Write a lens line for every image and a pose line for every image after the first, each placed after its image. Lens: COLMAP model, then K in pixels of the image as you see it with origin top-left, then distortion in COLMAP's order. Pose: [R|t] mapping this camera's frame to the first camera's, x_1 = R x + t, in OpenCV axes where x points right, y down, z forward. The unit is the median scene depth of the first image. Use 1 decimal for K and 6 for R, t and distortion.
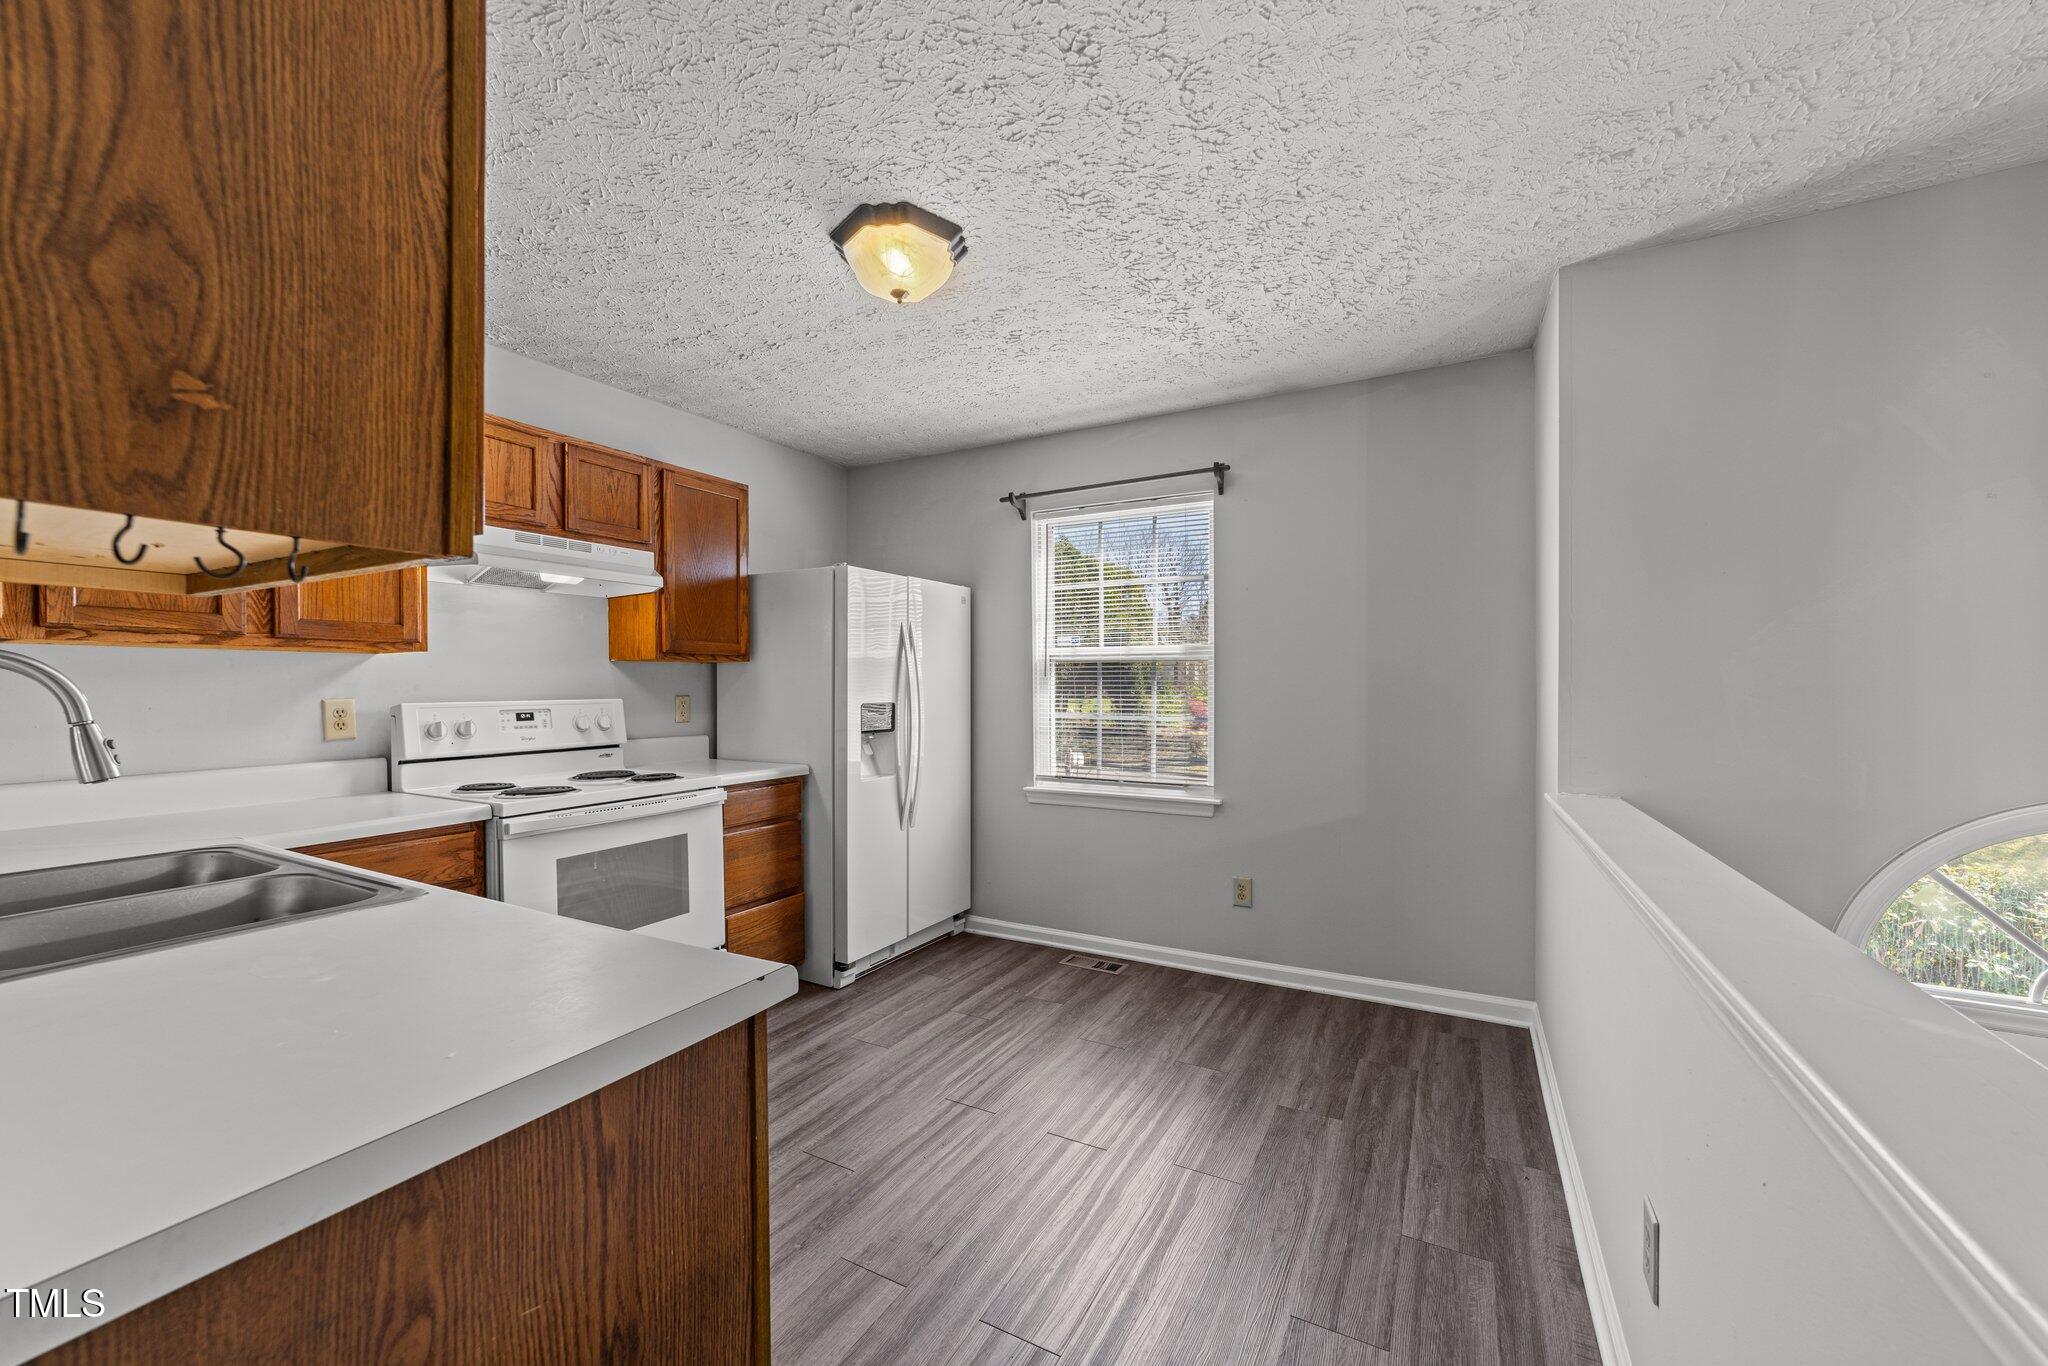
lens RADIAL K [[778.8, 0, 1022.7], [0, 778.8, 690.2], [0, 0, 1]] dist [-0.002726, -0.000064]
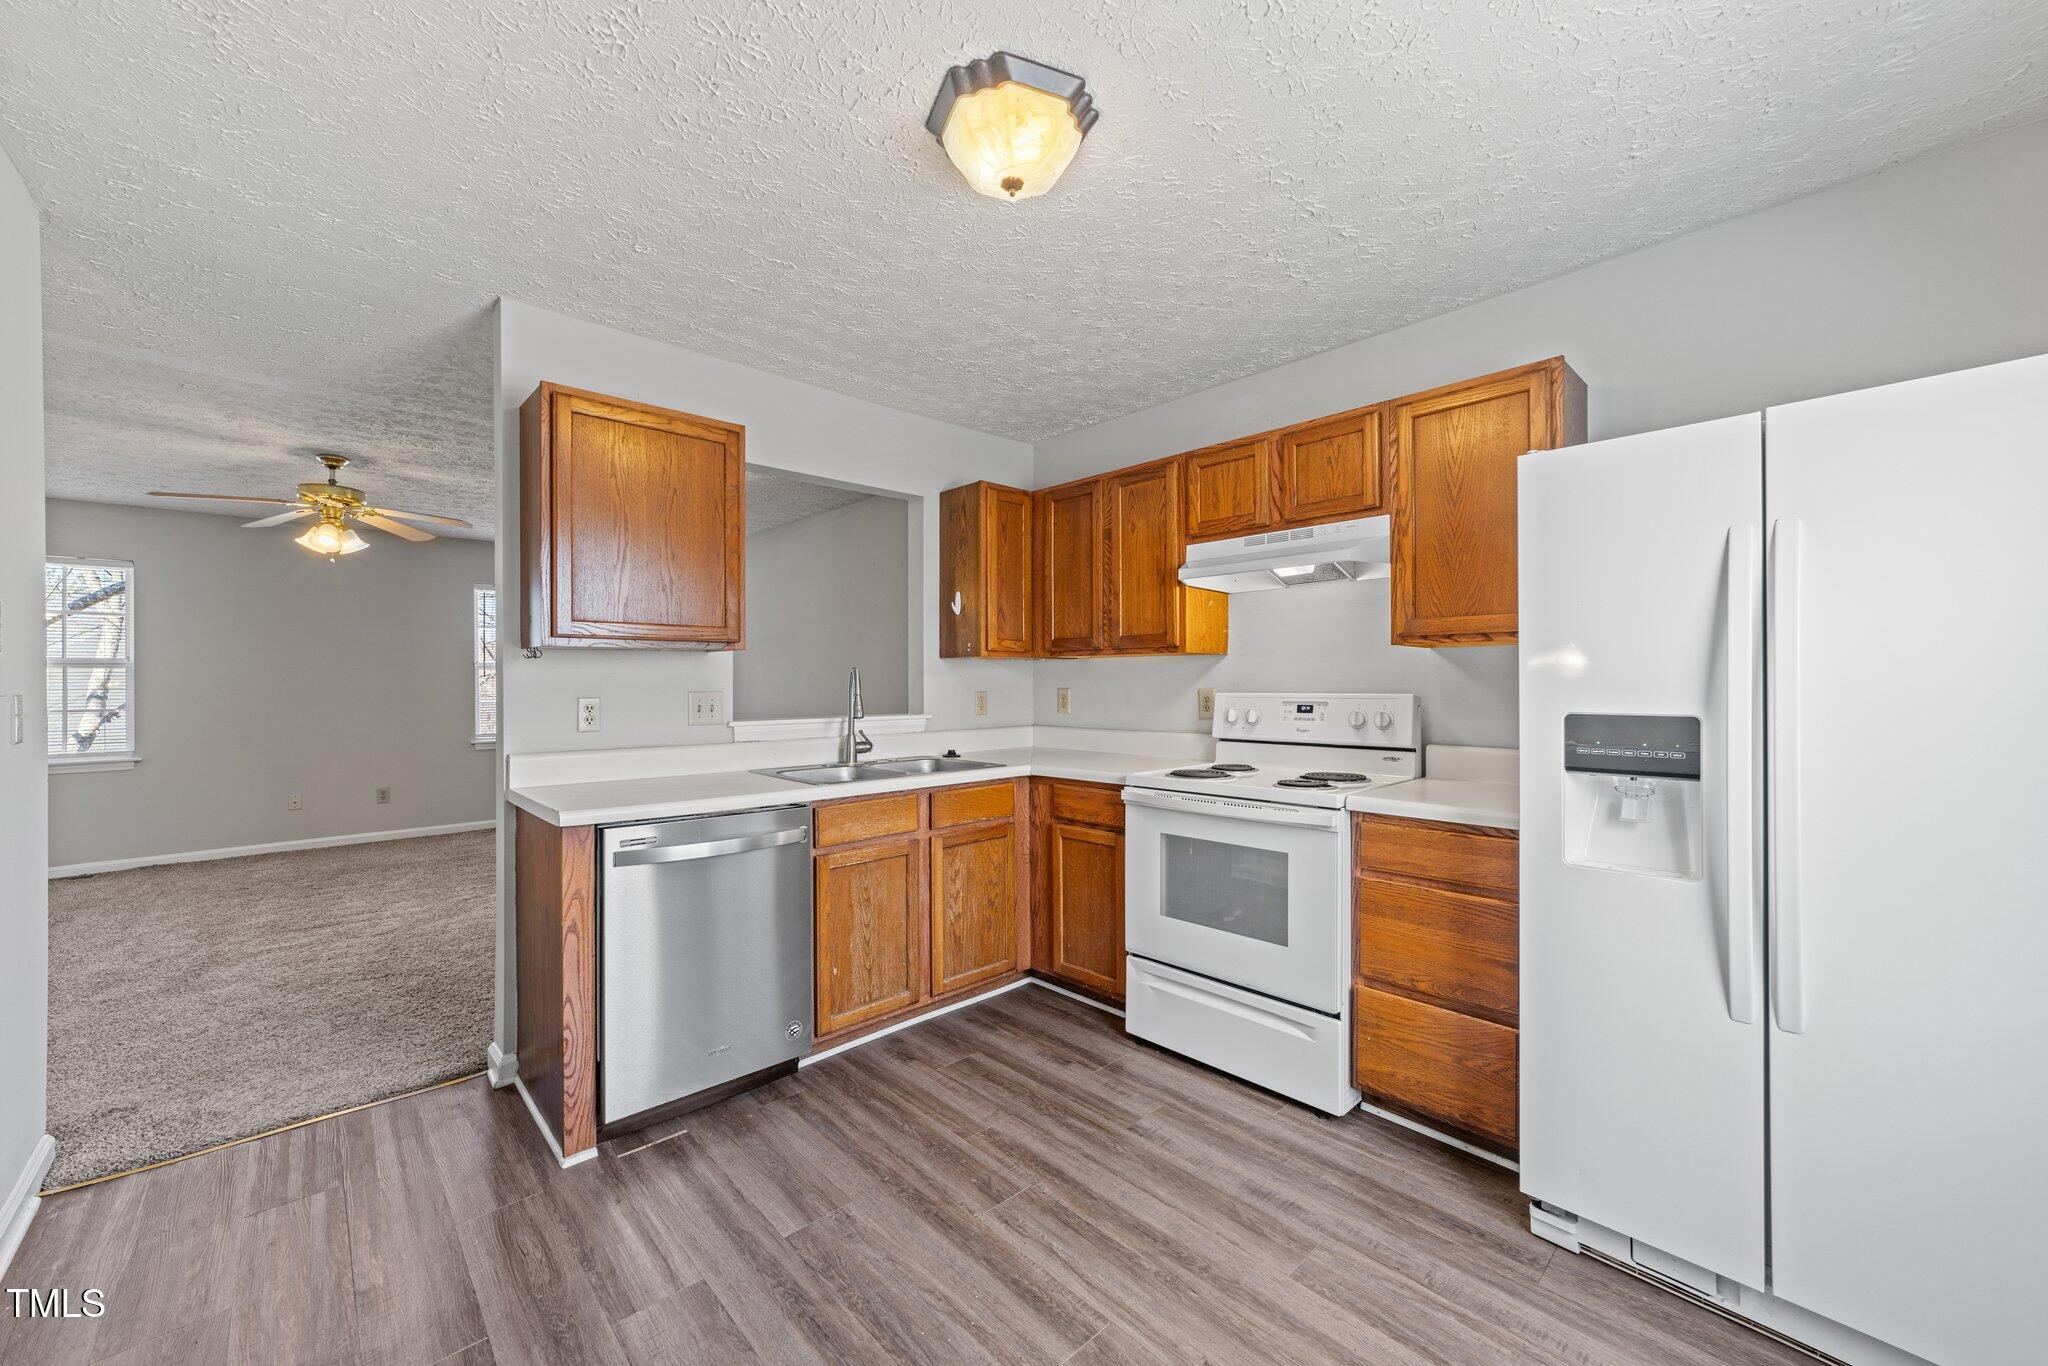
lens RADIAL K [[778.8, 0, 1019.0], [0, 778.8, 682.0], [0, 0, 1]] dist [-0.002726, -0.000064]
pose [[-0.304414, 0.003387, -0.952534, 0.444777], [-0.000698, 0.999993, 0.003779, -0.004936], [0.952540, 0.001815, -0.304409, 0.937881]]
